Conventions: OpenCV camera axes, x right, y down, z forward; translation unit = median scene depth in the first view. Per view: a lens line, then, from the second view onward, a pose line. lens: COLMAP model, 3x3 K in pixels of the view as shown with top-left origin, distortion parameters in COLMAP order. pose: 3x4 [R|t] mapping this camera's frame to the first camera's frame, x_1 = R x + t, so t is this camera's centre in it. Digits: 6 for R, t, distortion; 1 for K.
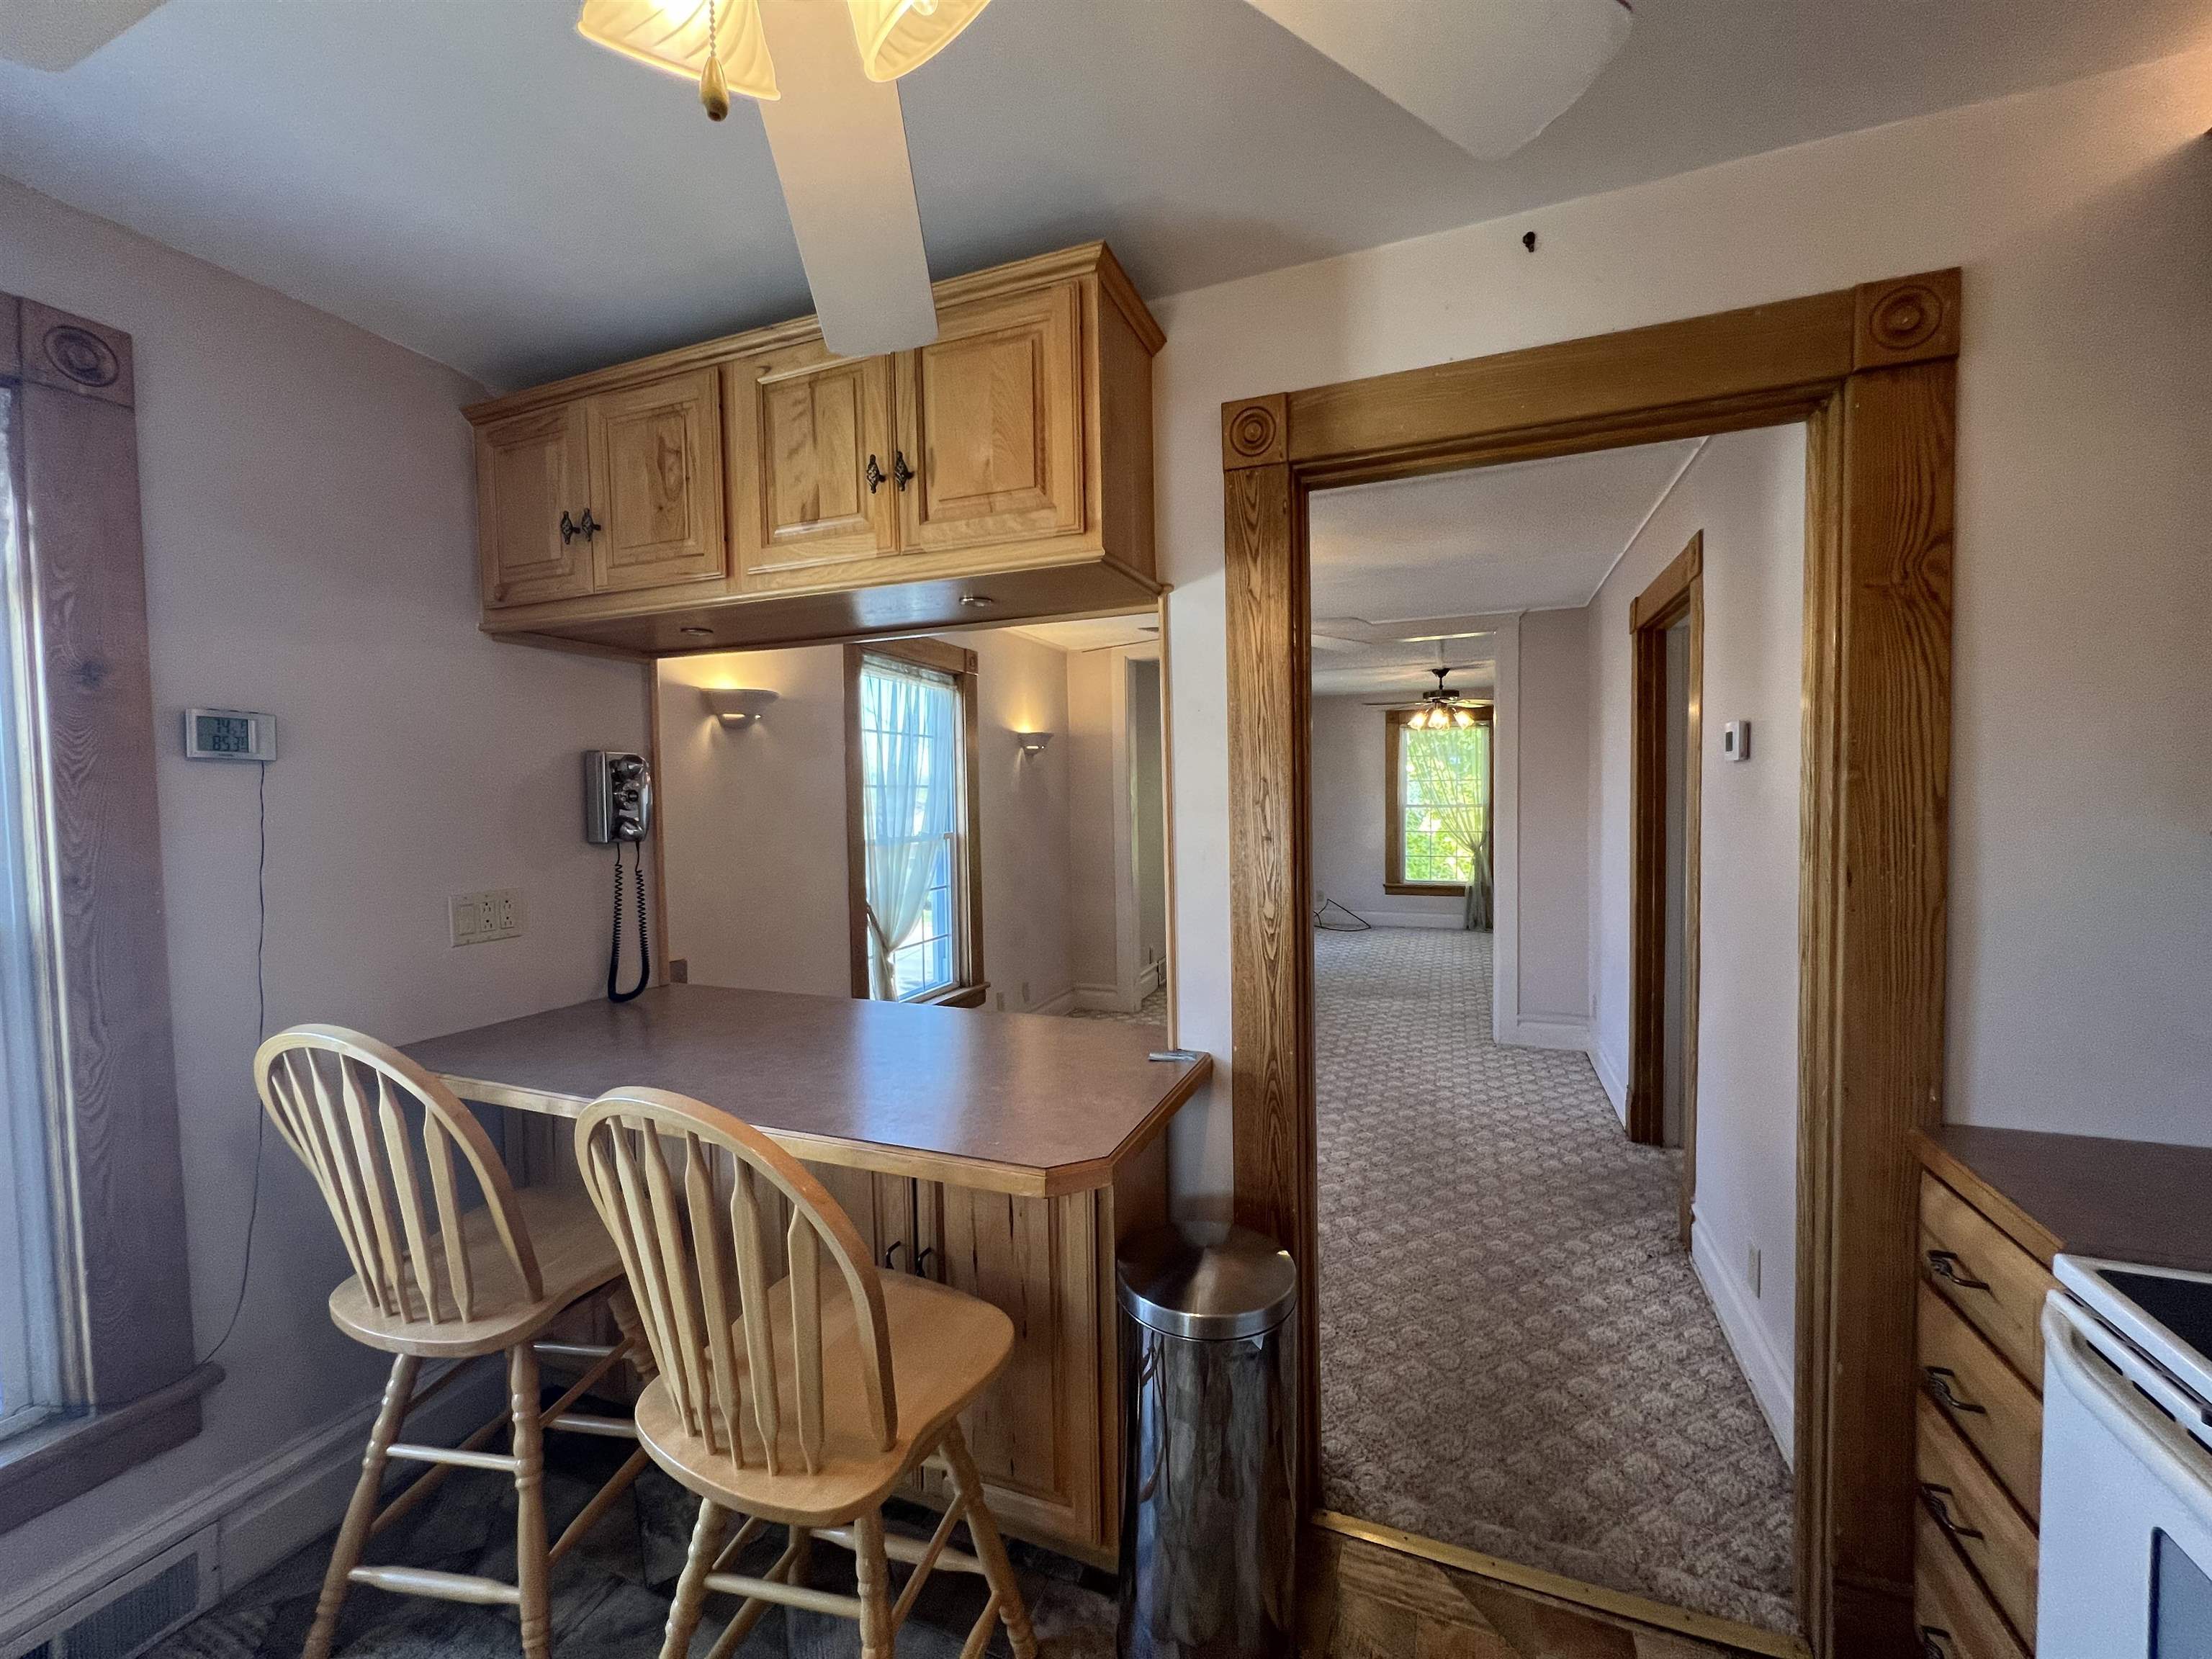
lens RADIAL K [[882.6, 0, 1106.0], [0, 882.6, 826.3], [0, 0, 1]] dist [-0.000112, 0.000766]
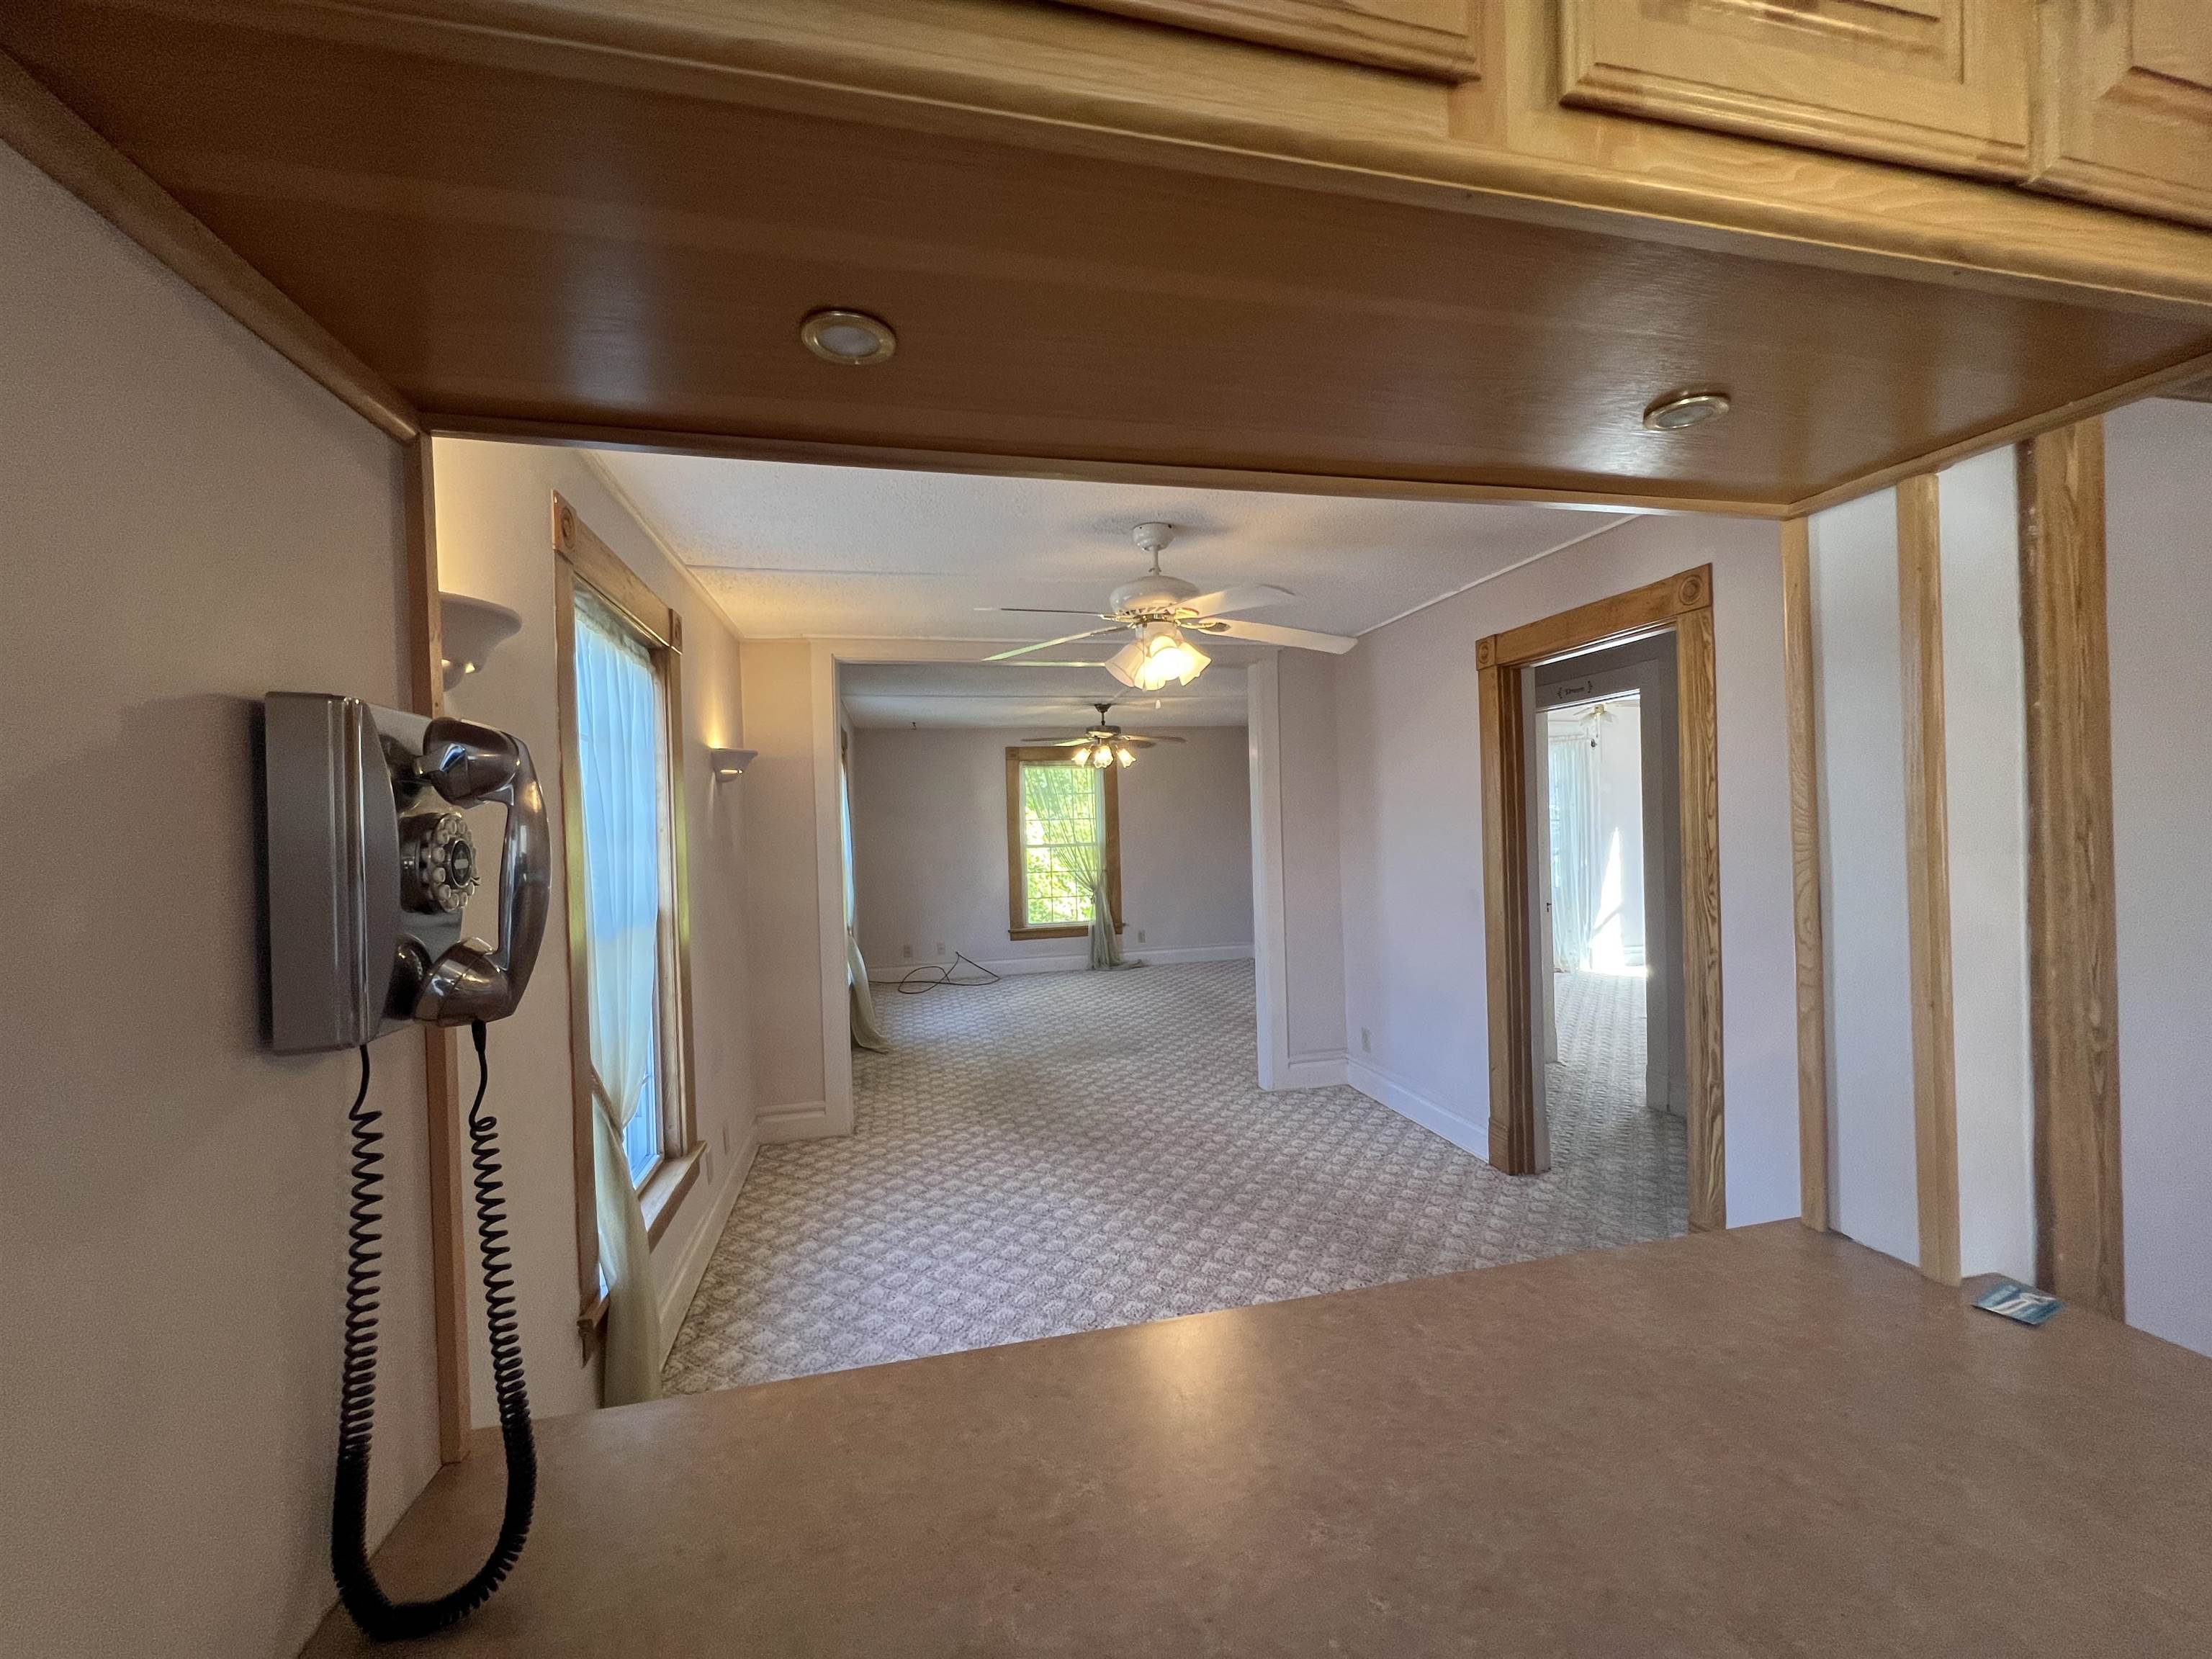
lens RADIAL K [[882.6, 0, 1108.7], [0, 882.6, 824.8], [0, 0, 1]] dist [-0.000112, 0.000766]
pose [[0.821113, -0.009261, 0.570691, -0.273092], [0.037414, 0.998591, -0.037626, -0.014495], [-0.569539, 0.052246, 0.820303, 0.333851]]
